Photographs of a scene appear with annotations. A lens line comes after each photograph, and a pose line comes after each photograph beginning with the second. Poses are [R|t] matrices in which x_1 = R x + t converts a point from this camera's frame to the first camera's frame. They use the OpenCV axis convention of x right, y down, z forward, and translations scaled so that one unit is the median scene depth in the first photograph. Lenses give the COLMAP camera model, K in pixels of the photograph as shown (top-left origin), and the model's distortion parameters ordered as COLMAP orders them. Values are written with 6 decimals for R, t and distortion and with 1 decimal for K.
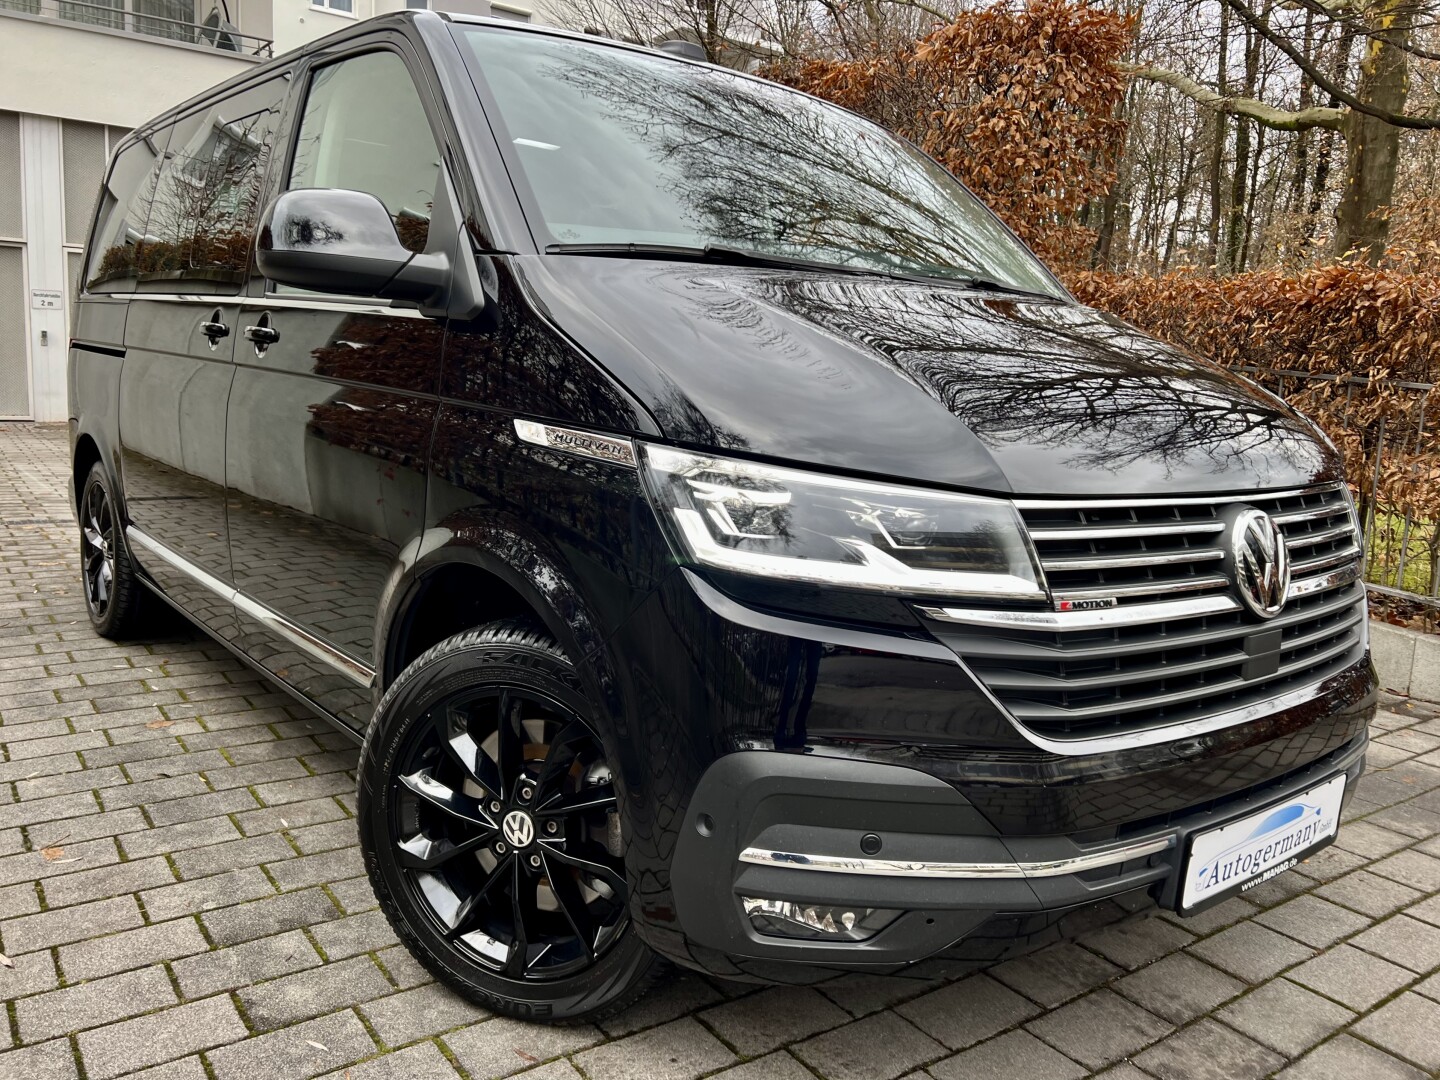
lens RADIAL K [[1098.6, 0, 727.9], [0, 1098.6, 494.4], [0, 0, 1]] dist [0.049439, -0.052091]
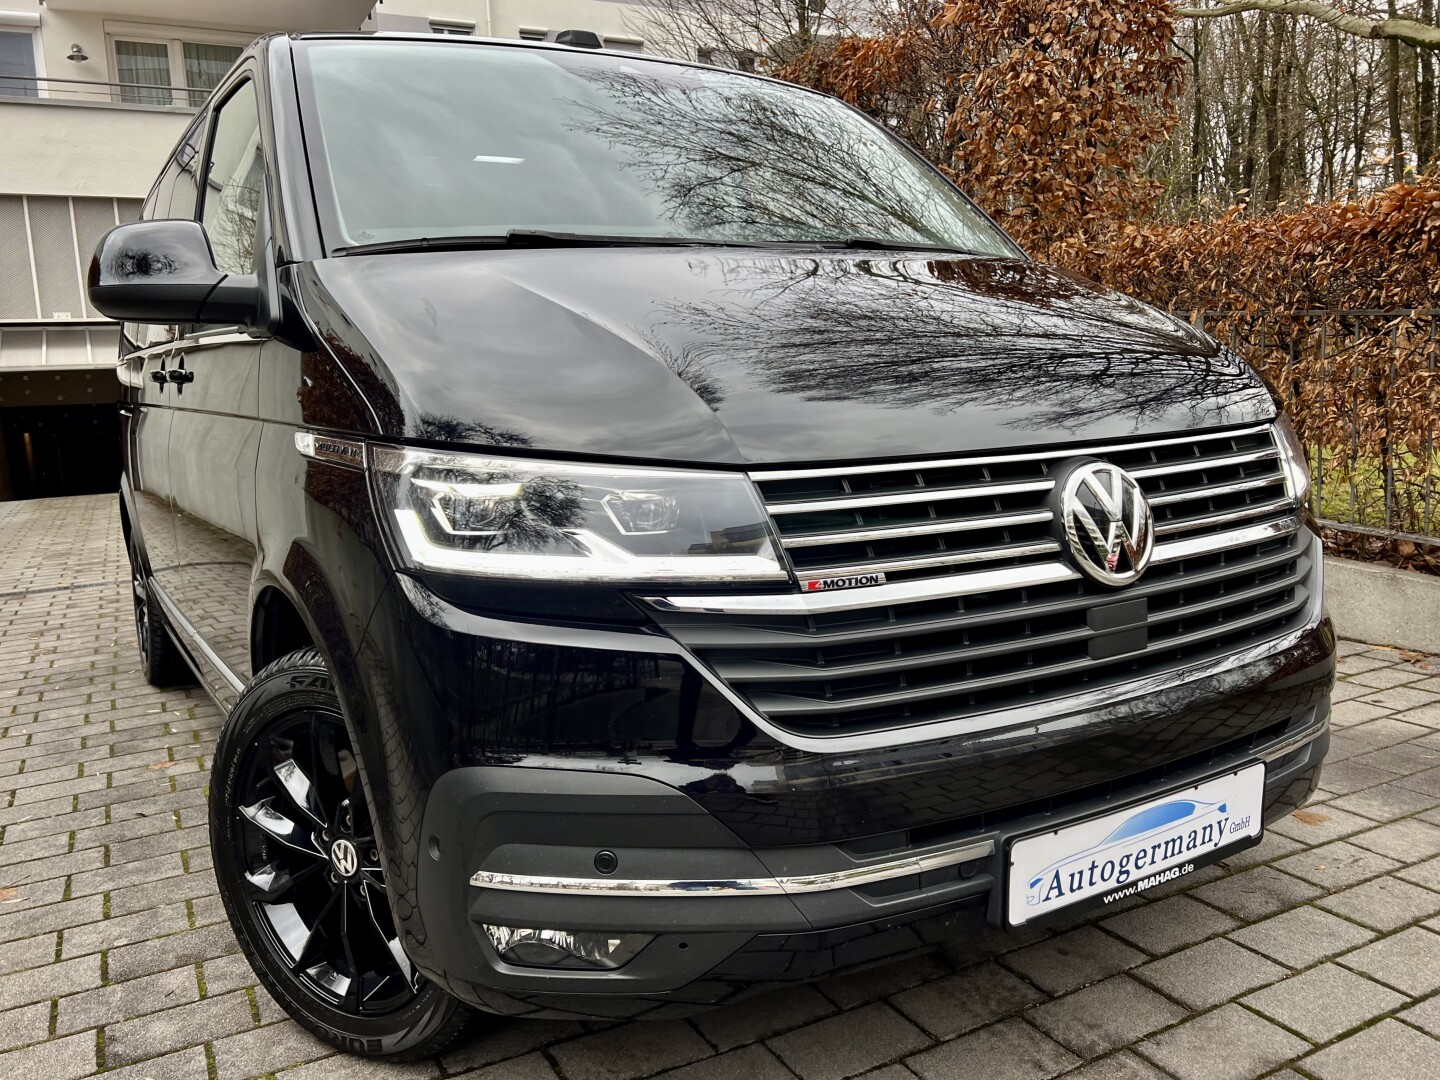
lens RADIAL K [[1116.7, 0, 717.4], [0, 1116.7, 510.0], [0, 0, 1]] dist [0.056583, -0.060373]
pose [[0.984857, -0.077279, -0.155191, 0.280553], [0.076937, 0.997002, -0.008216, 0.031361], [0.155361, -0.003848, 0.987850, 0.076557]]
